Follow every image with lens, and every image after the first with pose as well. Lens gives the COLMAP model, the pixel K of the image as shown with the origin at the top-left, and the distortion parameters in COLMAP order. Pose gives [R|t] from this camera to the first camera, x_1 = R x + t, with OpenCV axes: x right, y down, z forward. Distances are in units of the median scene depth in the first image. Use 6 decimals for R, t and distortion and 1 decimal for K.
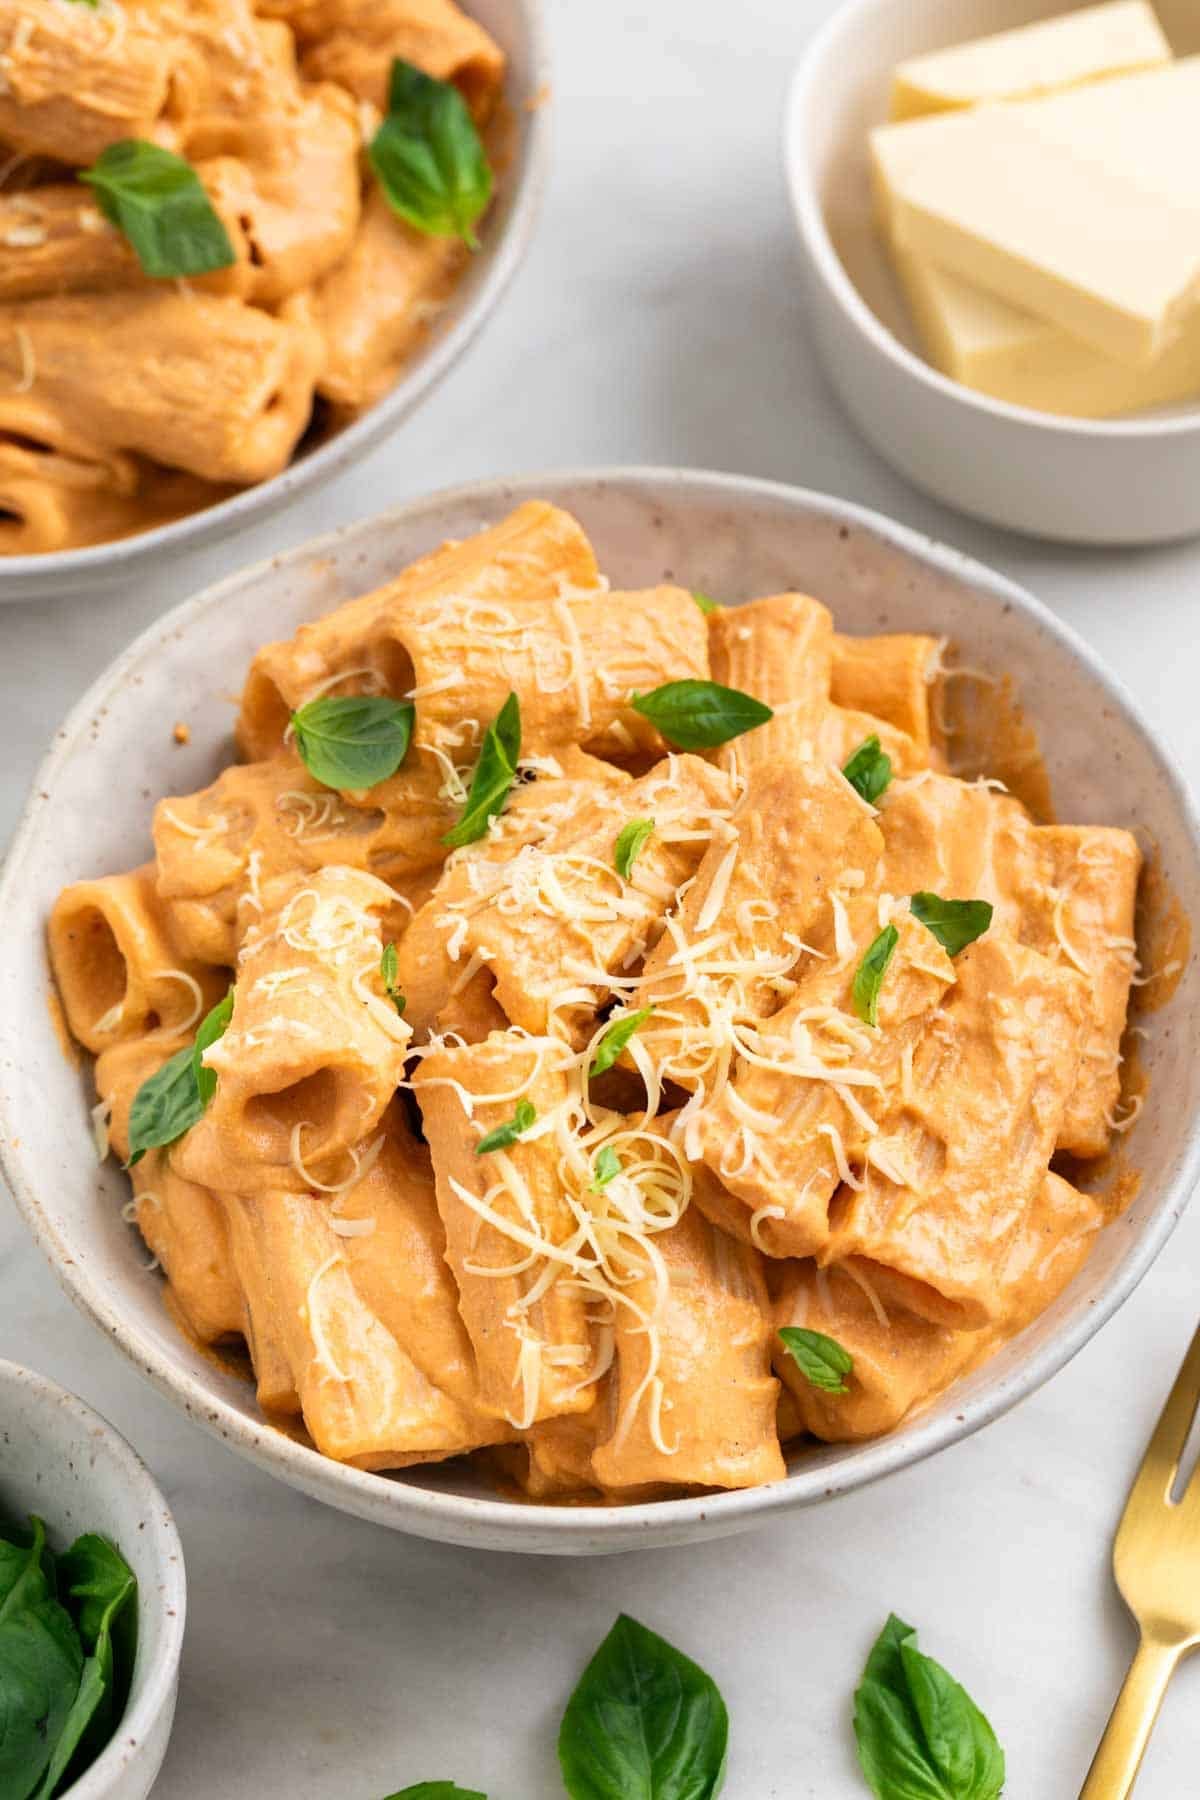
lens RADIAL K [[6073.8, 0, 612.5], [0, 6073.8, 909.5], [0, 0, 1]] dist [-0.162371, 0.000000]
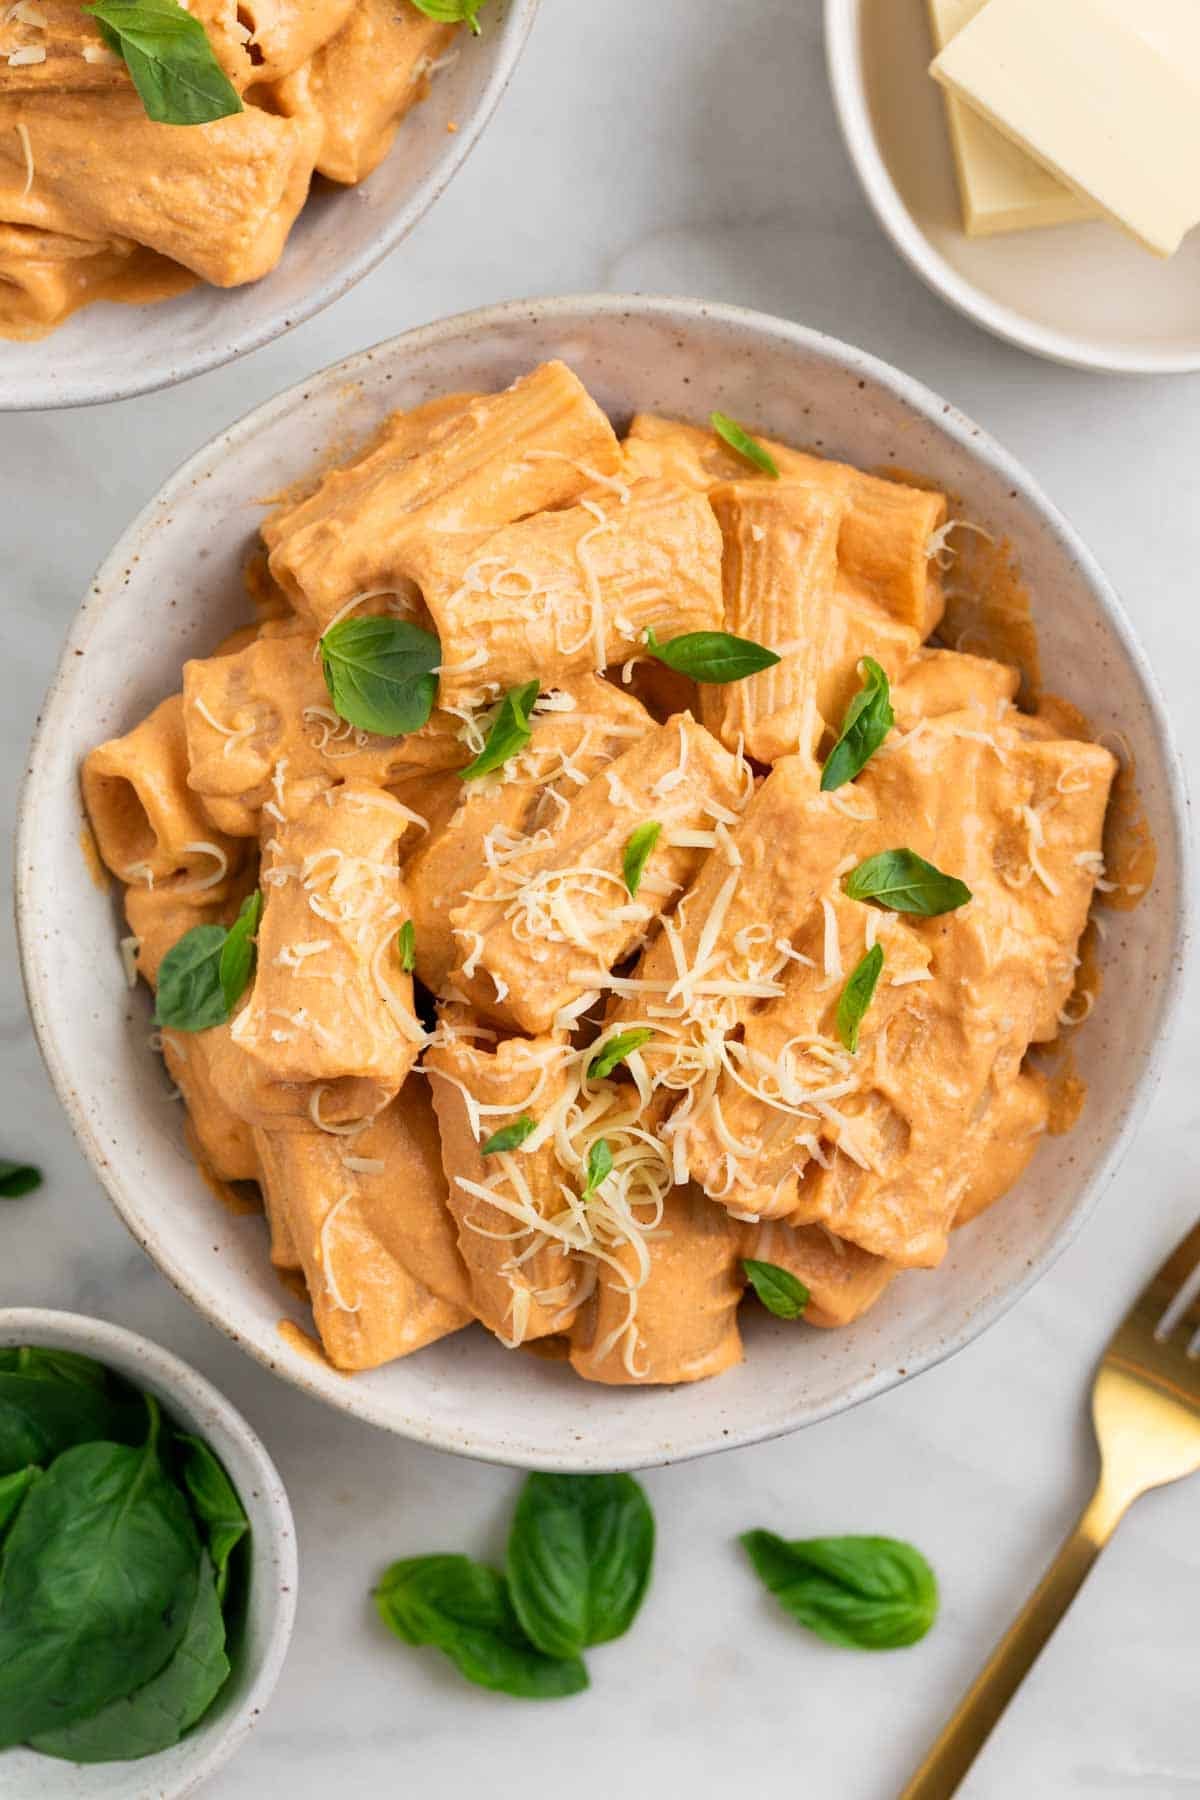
lens RADIAL K [[6073.8, 0, 585.8], [0, 6073.8, 900.0], [0, 0, 1]] dist [-0.162371, 0.000000]
pose [[0.998230, 0.045049, 0.038824, -0.046753], [-0.058814, 0.844524, 0.532278, -0.563998], [-0.008809, -0.533620, 0.845679, 0.096519]]
